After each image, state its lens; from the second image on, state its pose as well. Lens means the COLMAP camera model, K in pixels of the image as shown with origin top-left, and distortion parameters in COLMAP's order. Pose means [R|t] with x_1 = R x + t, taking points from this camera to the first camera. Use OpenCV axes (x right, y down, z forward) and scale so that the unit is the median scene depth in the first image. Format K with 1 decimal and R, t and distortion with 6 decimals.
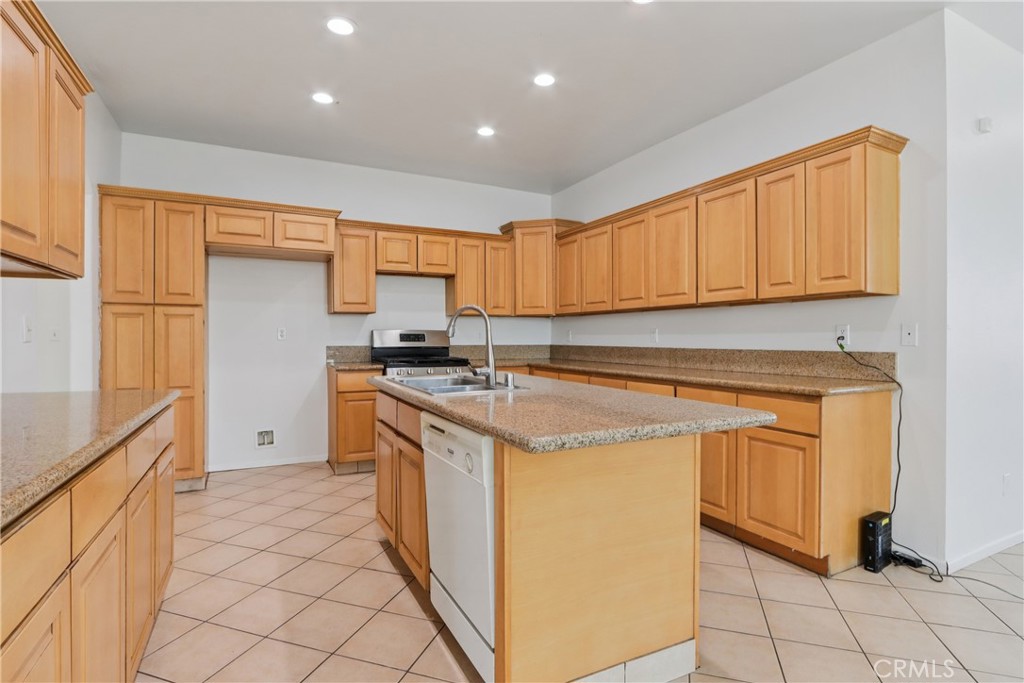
lens RADIAL K [[501.4, 0, 510.2], [0, 501.4, 339.9], [0, 0, 1]] dist [-0.015813, -0.000592]
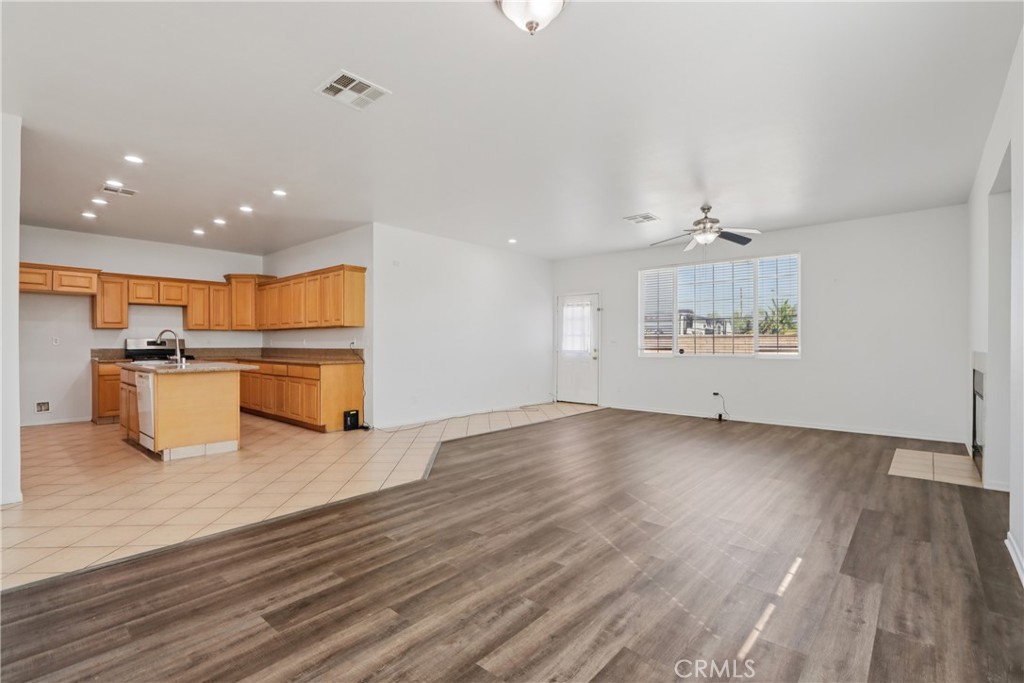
lens RADIAL K [[467.9, 0, 516.8], [0, 467.9, 342.5], [0, 0, 1]] dist [-0.013407, -0.000742]
pose [[0.924909, -0.000176, 0.380187, 0.343049], [0.002611, 0.999979, -0.005890, 0.004939], [-0.380178, 0.006441, 0.924891, -0.920482]]
